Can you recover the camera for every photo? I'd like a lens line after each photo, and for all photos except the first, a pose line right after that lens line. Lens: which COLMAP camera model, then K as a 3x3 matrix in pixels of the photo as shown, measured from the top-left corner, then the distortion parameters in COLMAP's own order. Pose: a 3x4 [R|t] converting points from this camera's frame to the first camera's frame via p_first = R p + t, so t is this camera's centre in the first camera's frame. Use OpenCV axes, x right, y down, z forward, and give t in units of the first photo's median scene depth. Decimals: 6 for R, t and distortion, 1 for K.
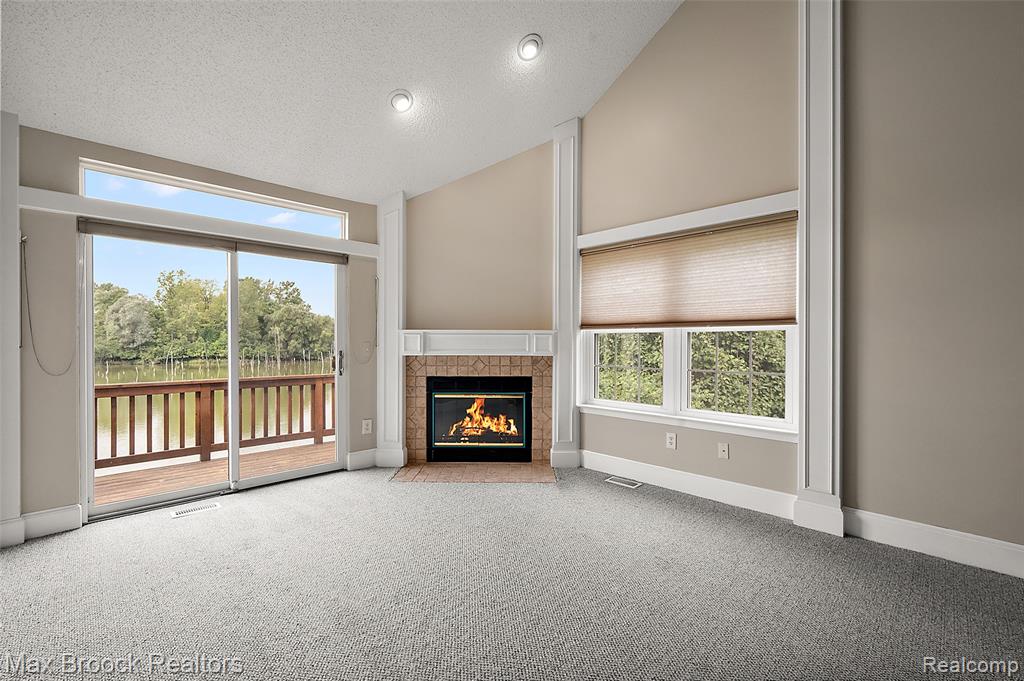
lens RADIAL K [[444.3, 0, 512.8], [0, 444.3, 342.7], [0, 0, 1]] dist [0.002572, 0.000177]
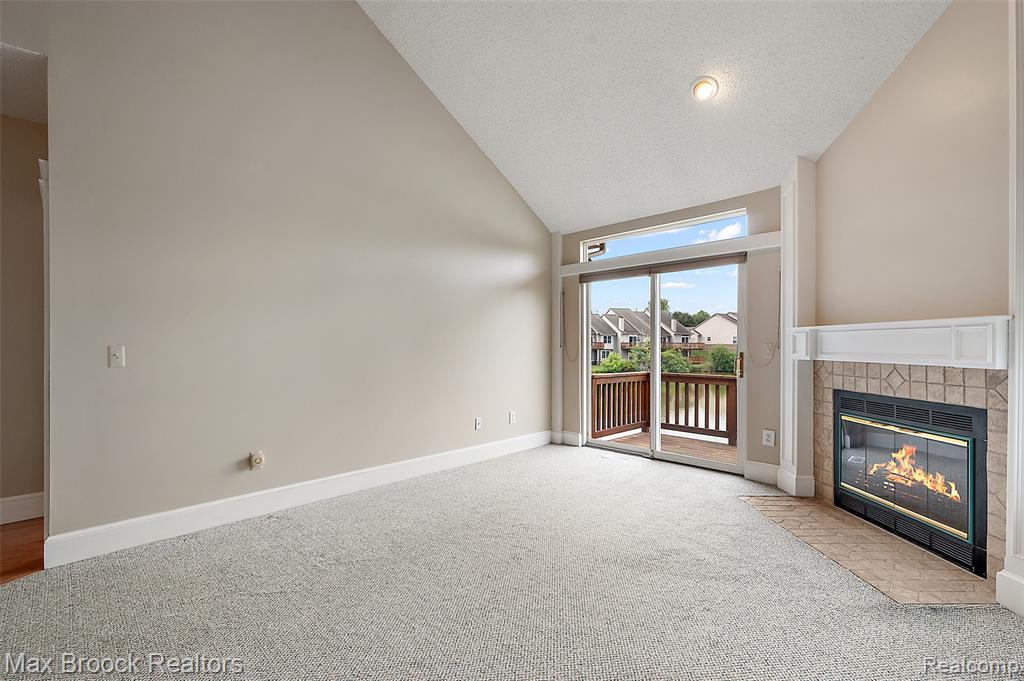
lens RADIAL K [[441.6, 0, 509.4], [0, 441.6, 343.5], [0, 0, 1]] dist [-0.002123, -0.000273]
pose [[0.019636, -0.005159, -0.999794, 0.536797], [-0.002040, 0.999984, -0.005200, 0.005025], [0.999805, 0.002142, 0.019625, 0.450221]]
